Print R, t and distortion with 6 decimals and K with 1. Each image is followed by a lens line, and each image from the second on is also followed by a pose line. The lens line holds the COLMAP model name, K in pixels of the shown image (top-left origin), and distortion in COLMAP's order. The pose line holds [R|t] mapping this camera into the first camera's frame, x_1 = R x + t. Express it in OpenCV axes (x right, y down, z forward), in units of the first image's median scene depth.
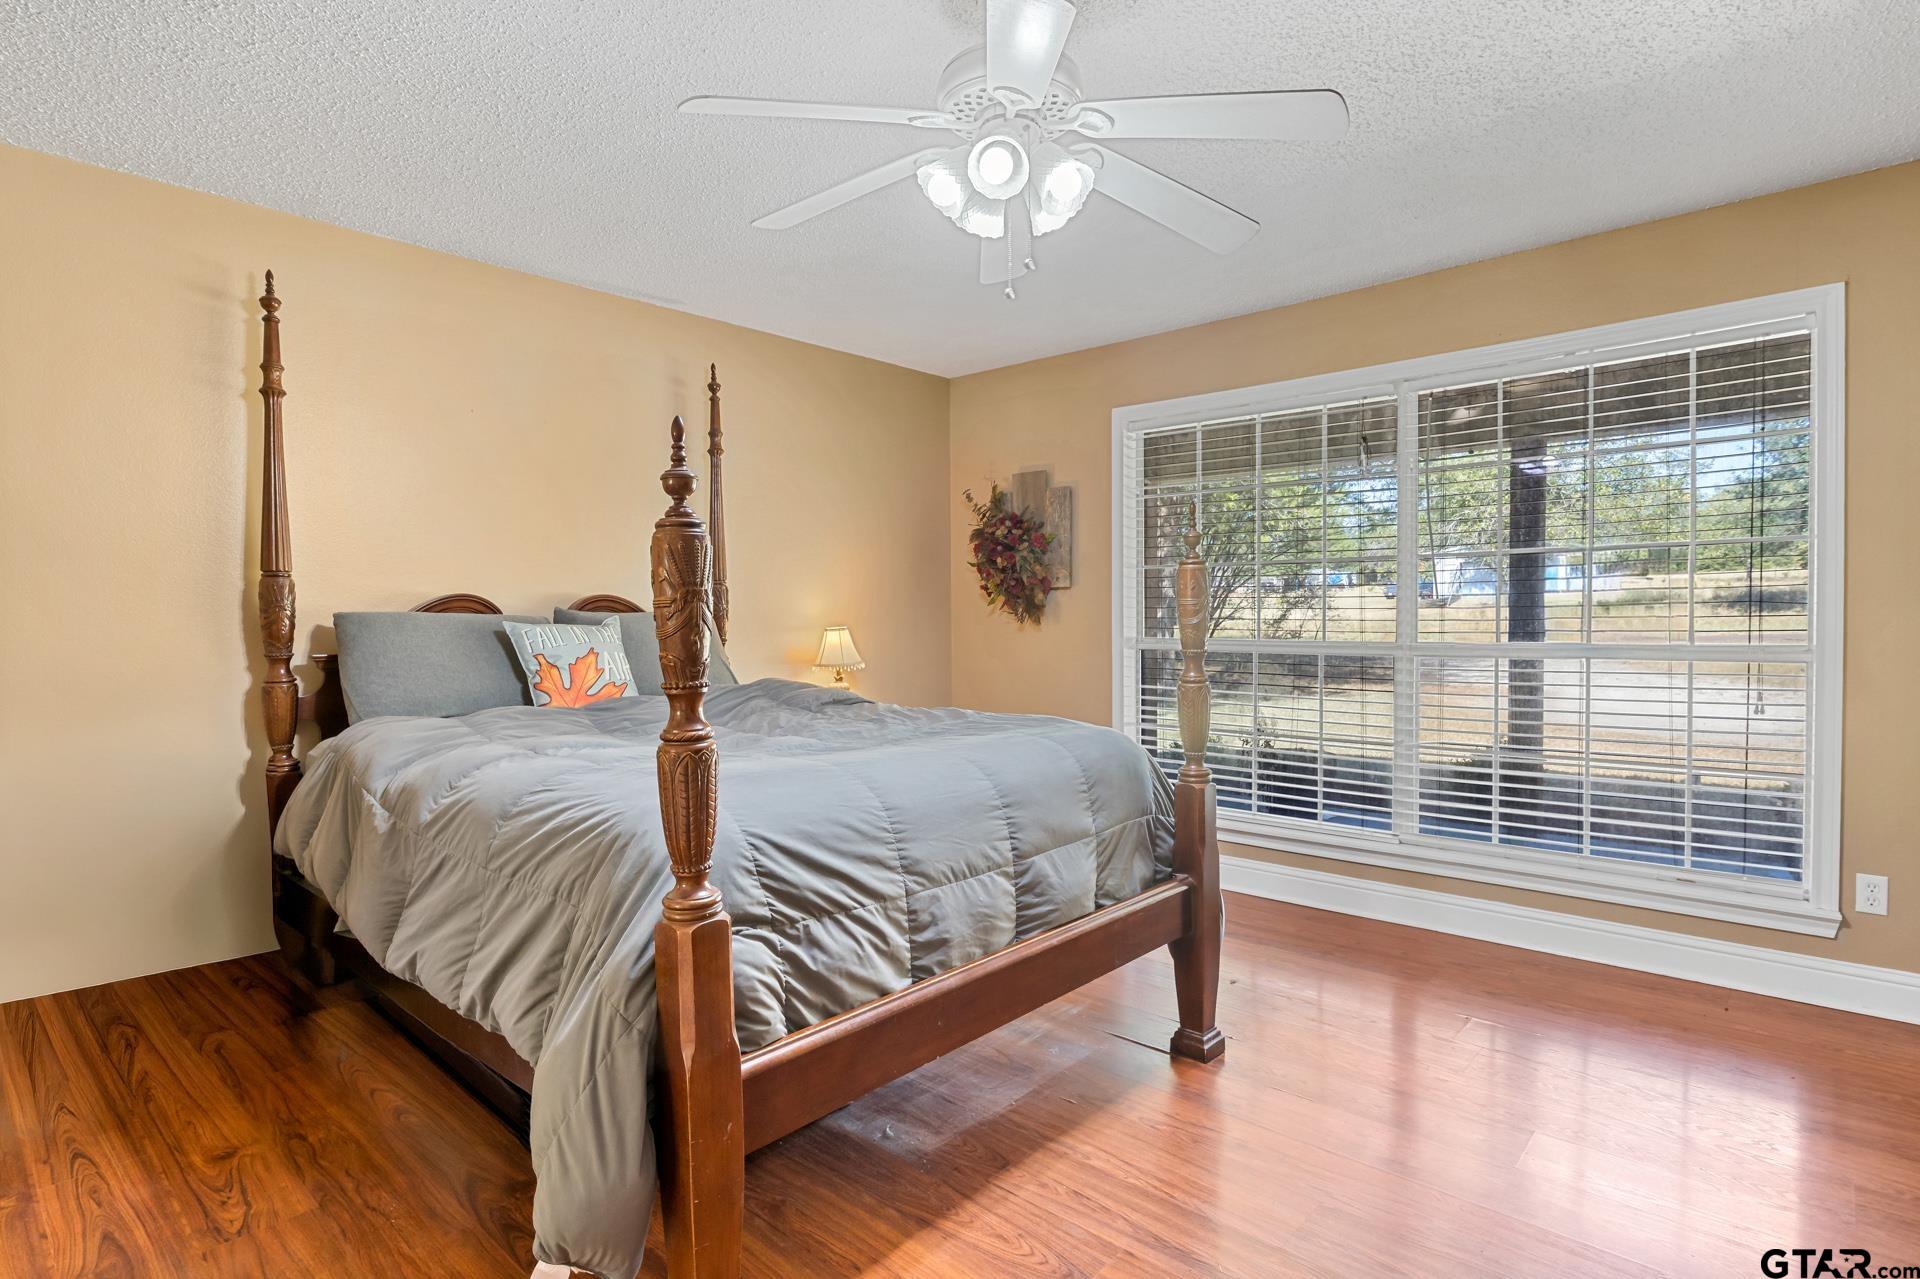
lens RADIAL K [[978.6, 0, 962.5], [0, 978.6, 632.6], [0, 0, 1]] dist [-0.004509, -0.000485]
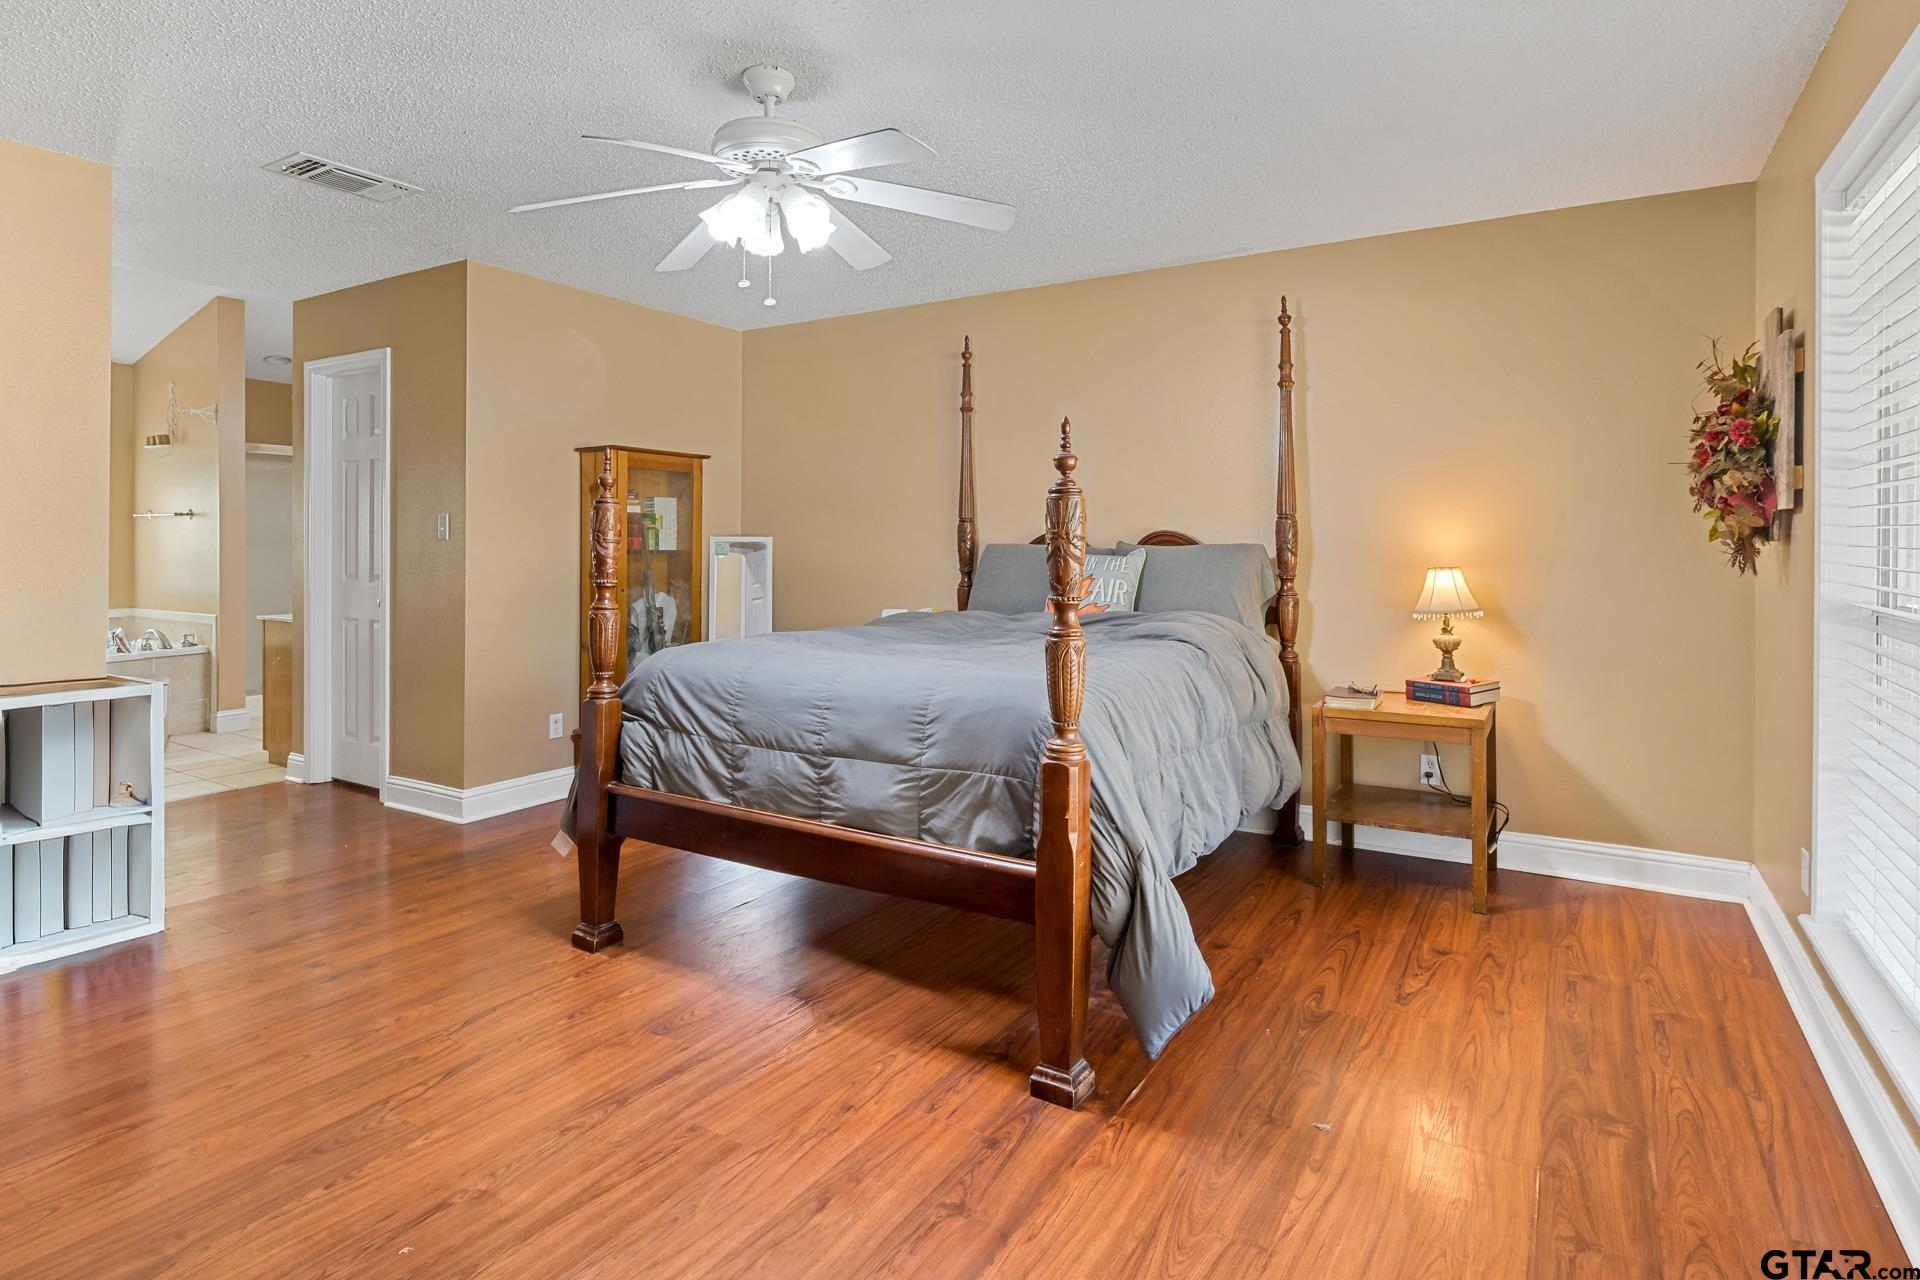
lens RADIAL K [[1000.1, 0, 962.7], [0, 1000.1, 543.8], [0, 0, 1]] dist [-0.002906, -0.000472]
pose [[0.181206, 0.010074, -0.983394, 1.354440], [-0.024885, 0.999674, 0.005655, -0.039924], [0.983130, 0.023447, 0.181398, 0.981927]]
